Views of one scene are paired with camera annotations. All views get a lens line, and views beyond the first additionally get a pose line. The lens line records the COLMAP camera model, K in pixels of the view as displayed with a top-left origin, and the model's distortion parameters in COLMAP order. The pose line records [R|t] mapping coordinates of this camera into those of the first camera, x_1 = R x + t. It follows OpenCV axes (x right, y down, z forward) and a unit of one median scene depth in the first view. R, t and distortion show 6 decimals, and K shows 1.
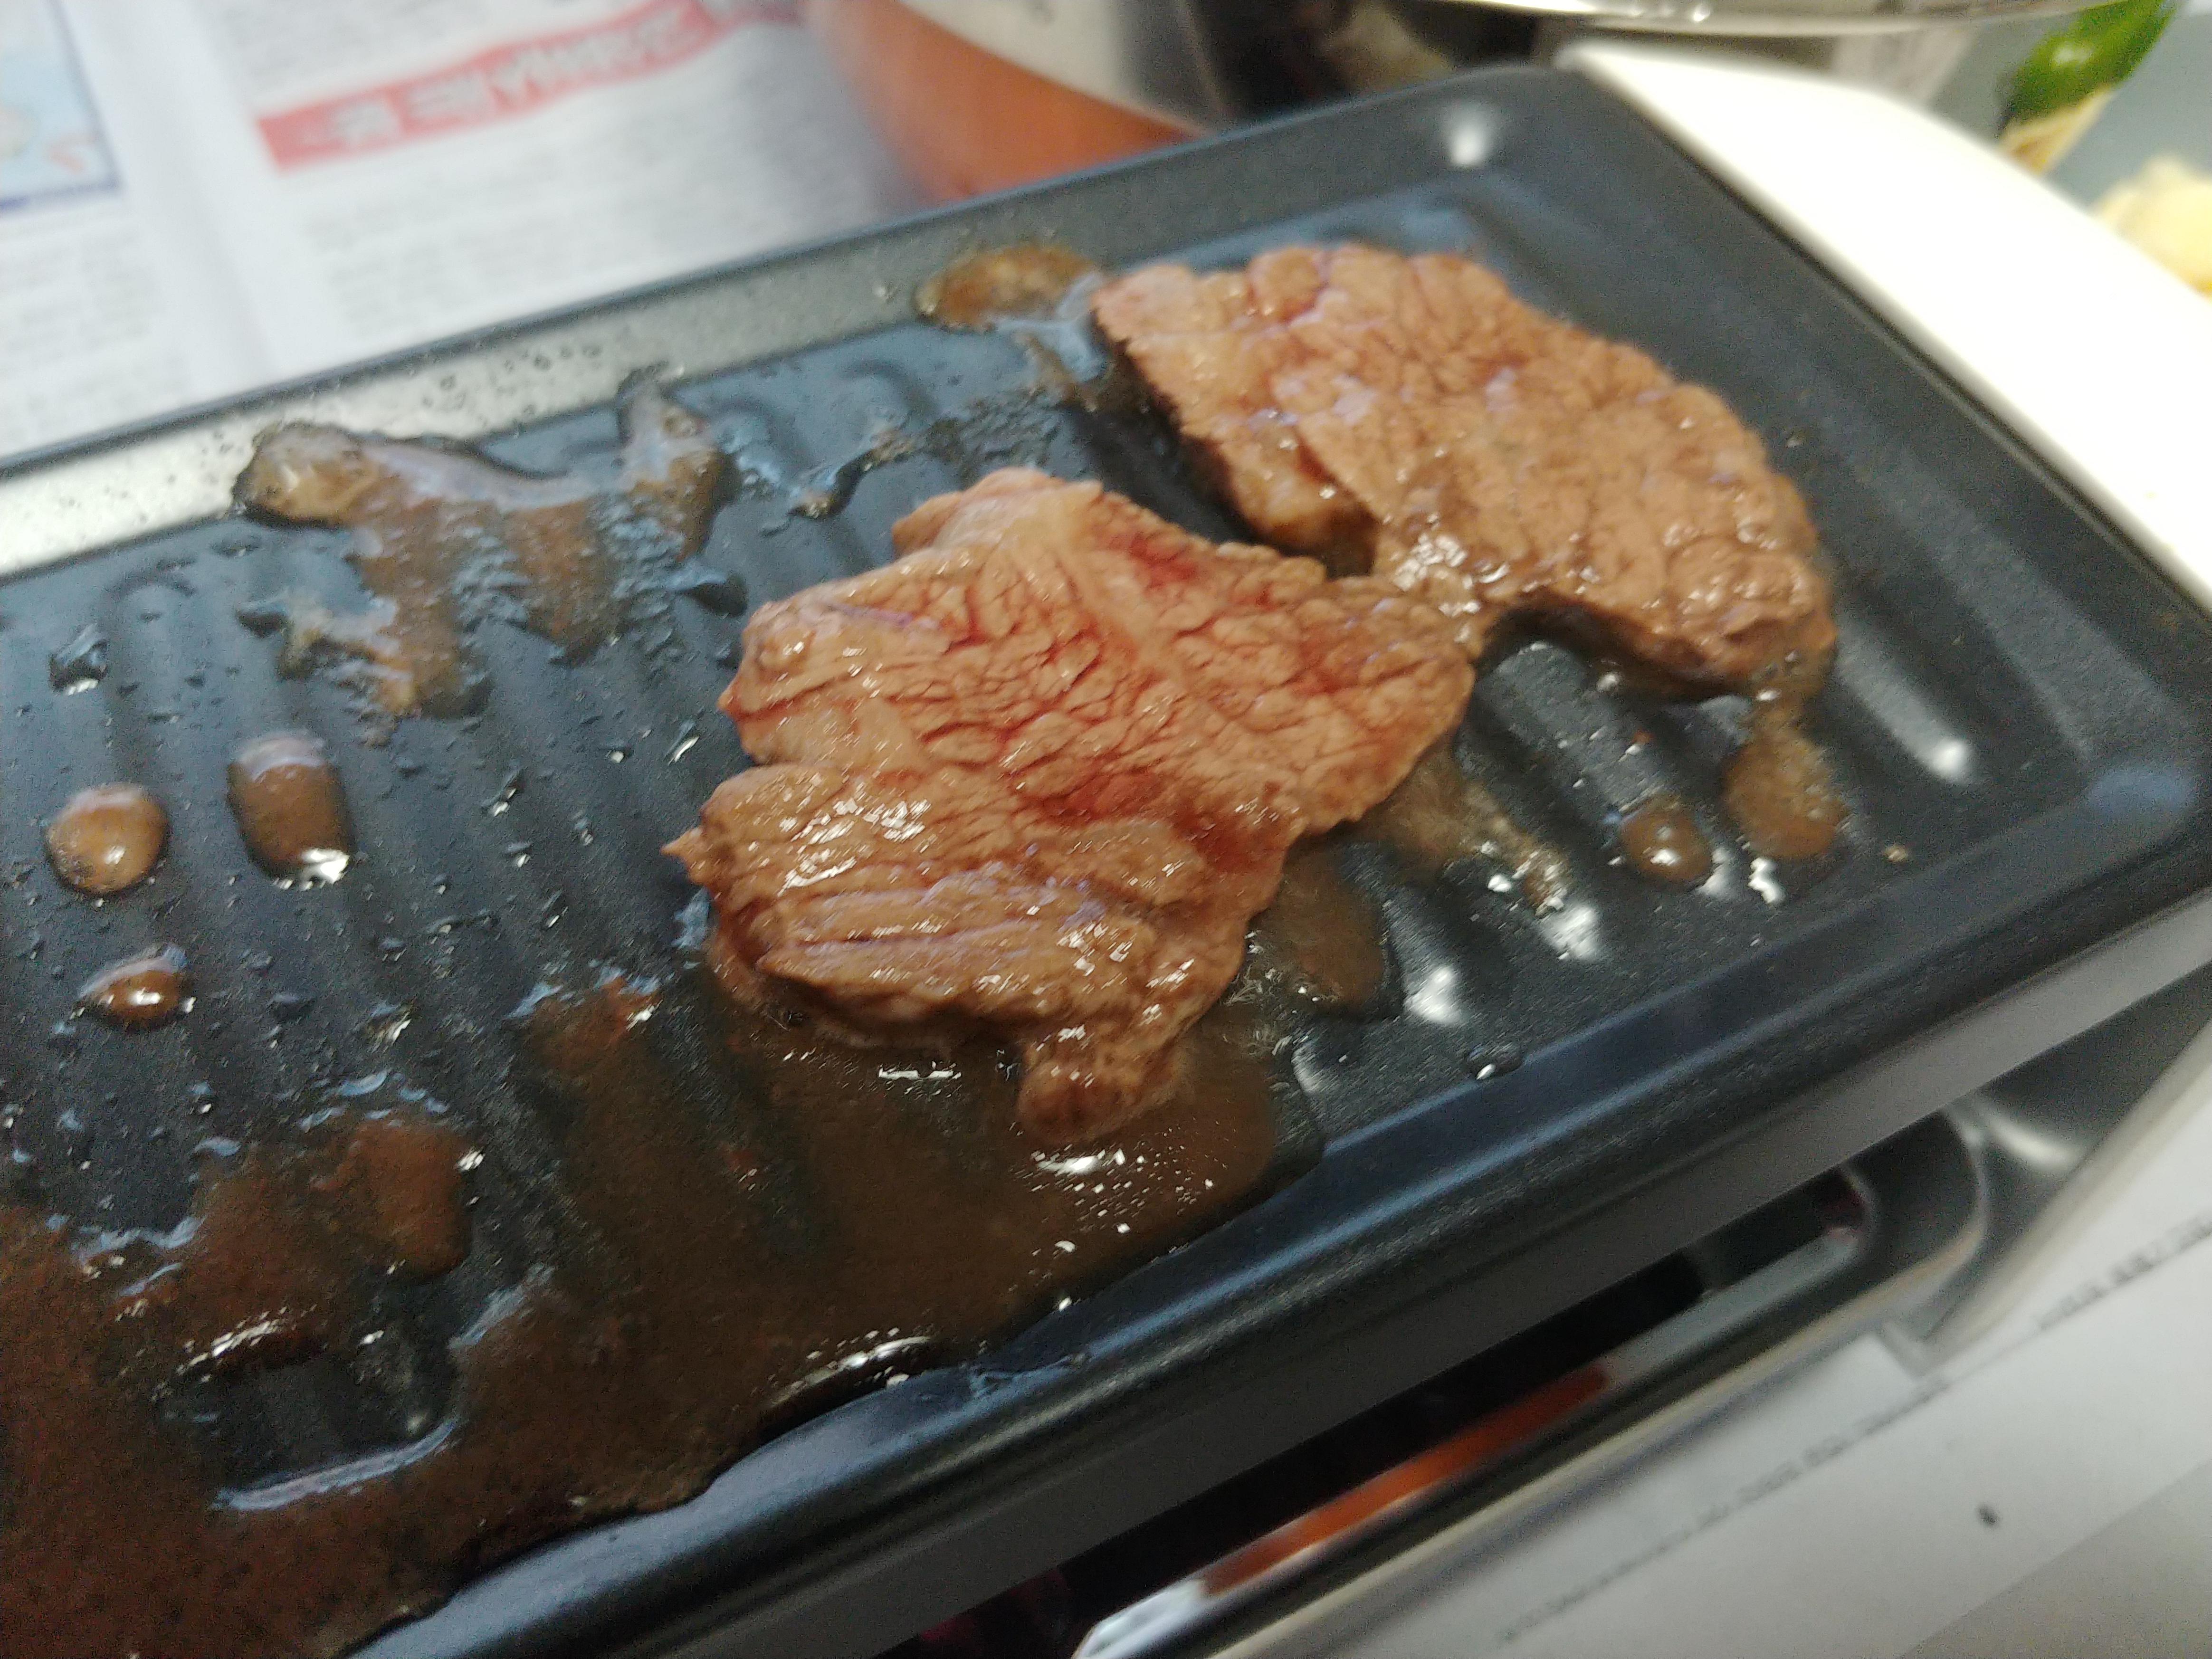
lens RADIAL K [[1912.1, 0, 1071.2], [0, 1912.1, 857.1], [0, 0, 1]] dist [0.059660, -0.106768]
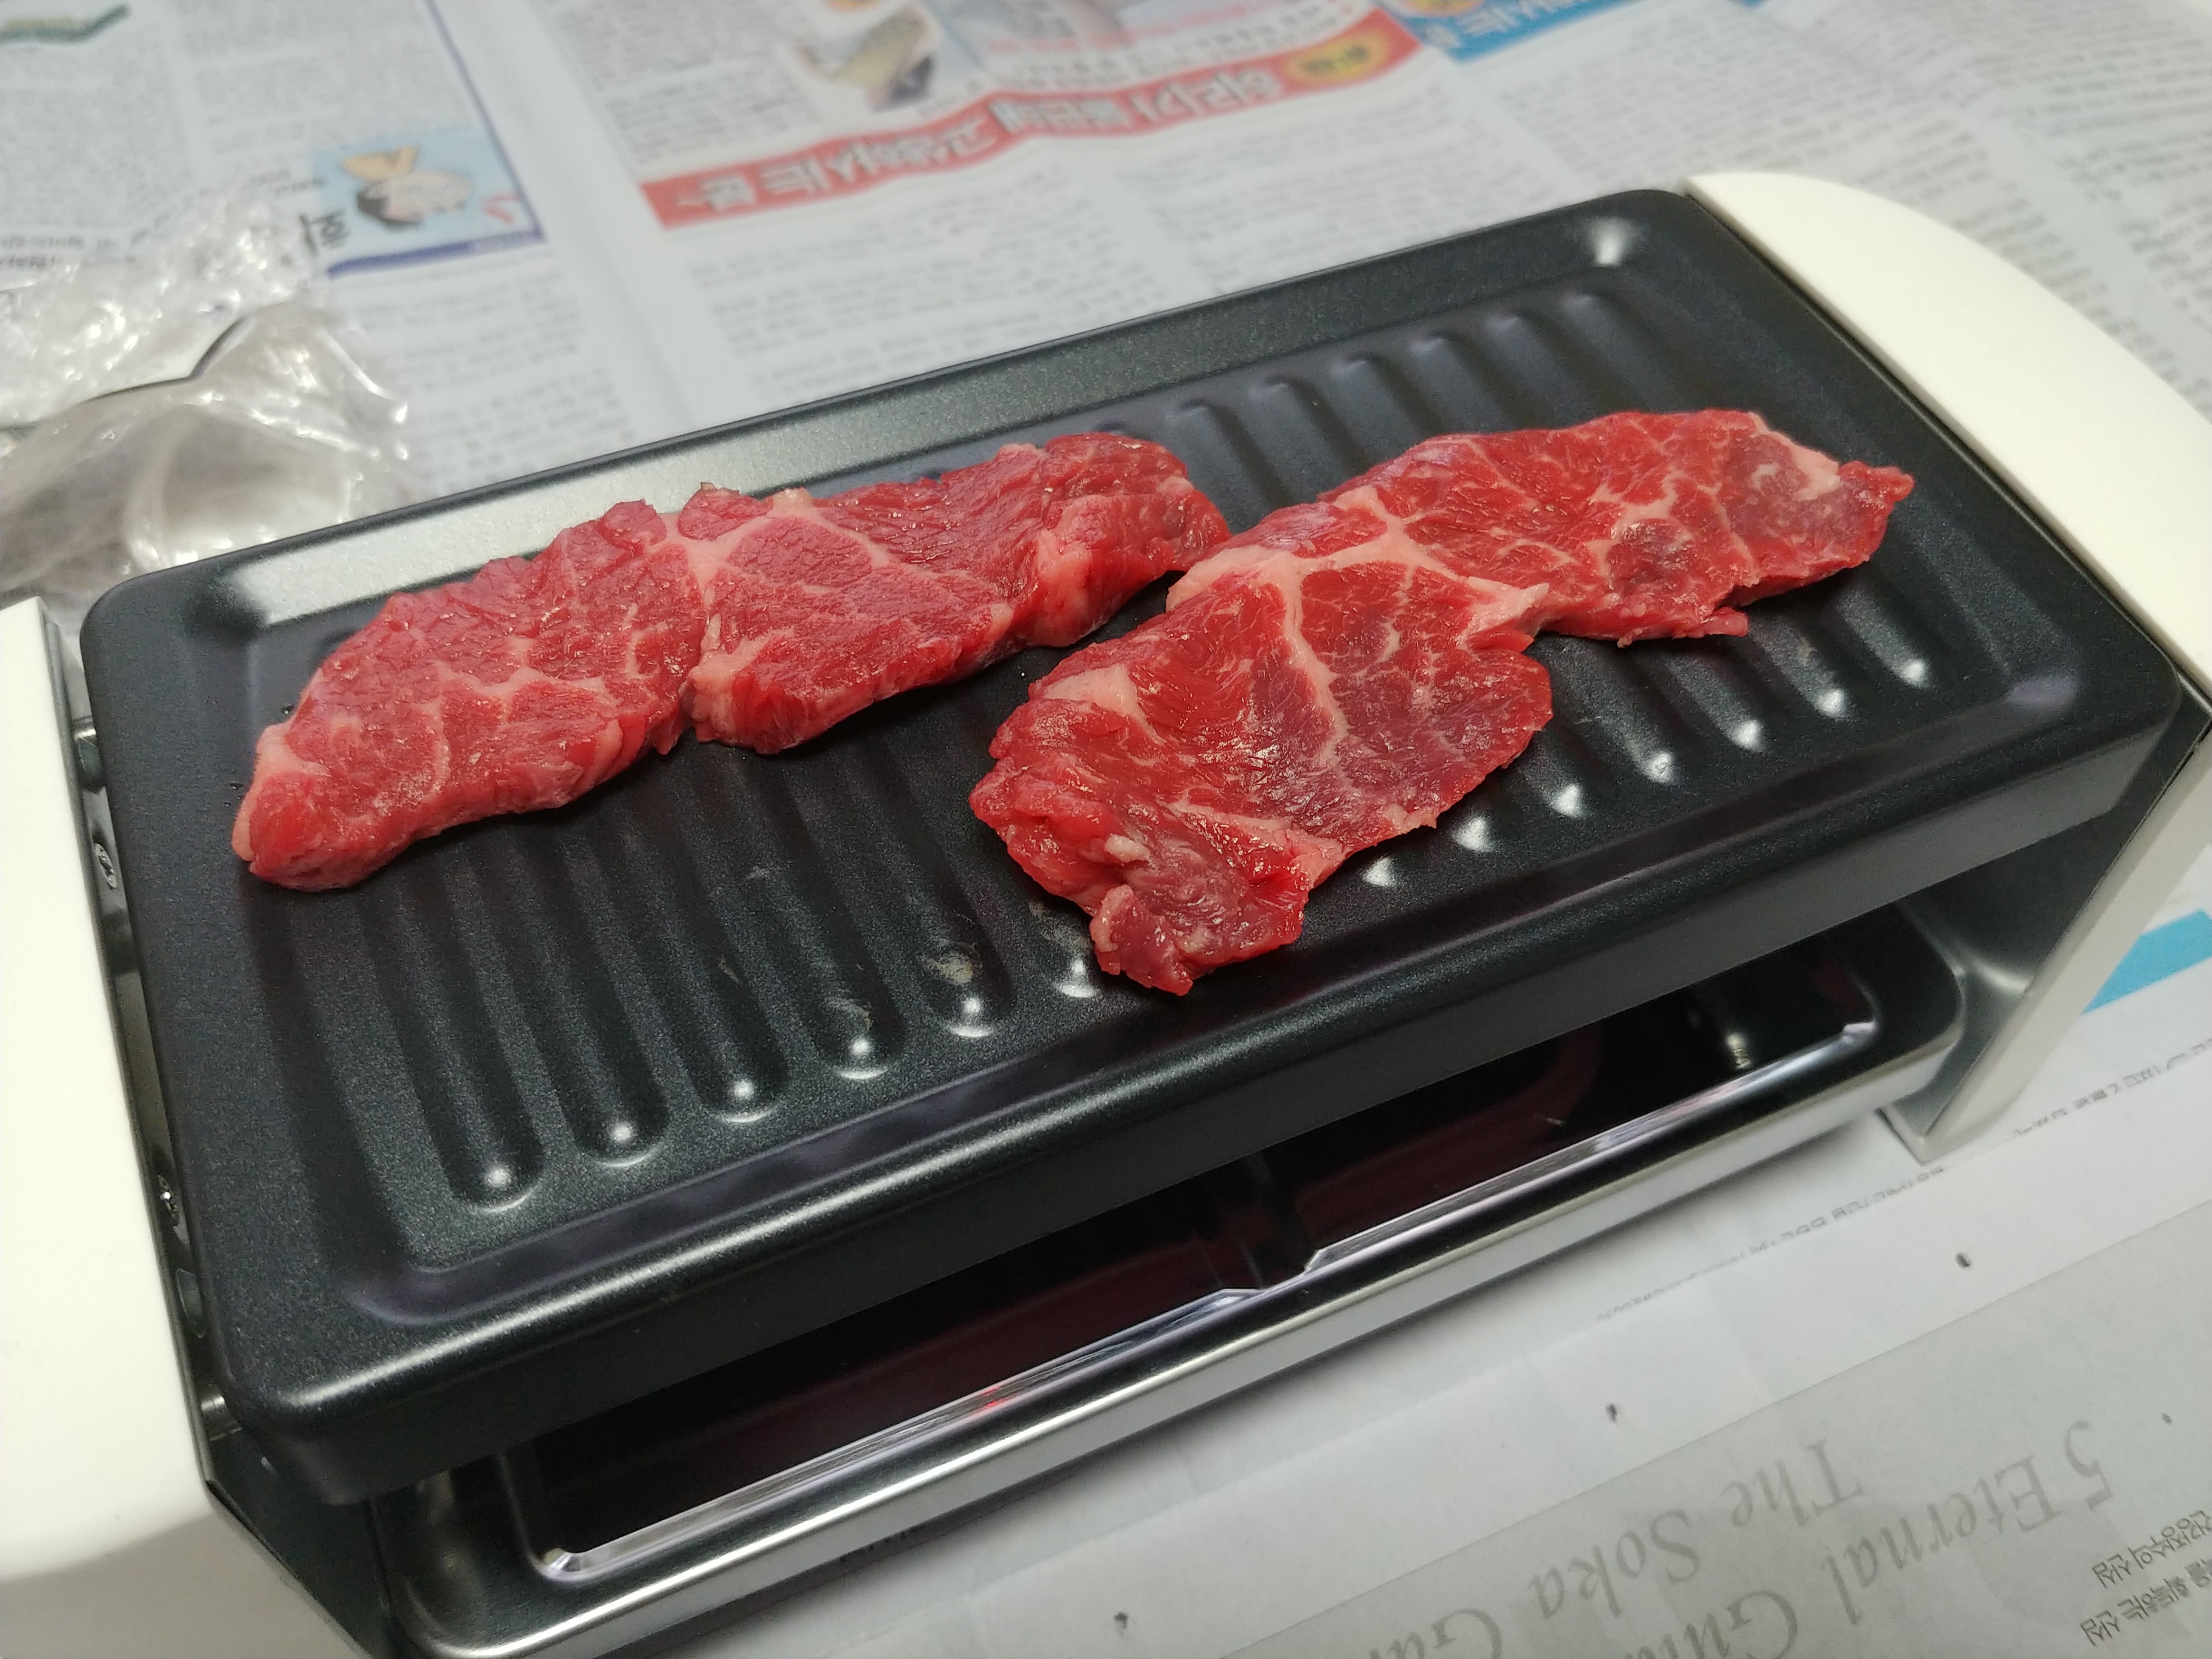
lens RADIAL K [[1912.1, 0, 1071.2], [0, 1912.1, 857.1], [0, 0, 1]] dist [0.059660, -0.106768]
pose [[0.997660, 0.032617, -0.060092, -0.084683], [-0.033136, 0.999421, -0.007667, 0.096635], [0.059807, 0.009640, 0.998163, -0.417939]]
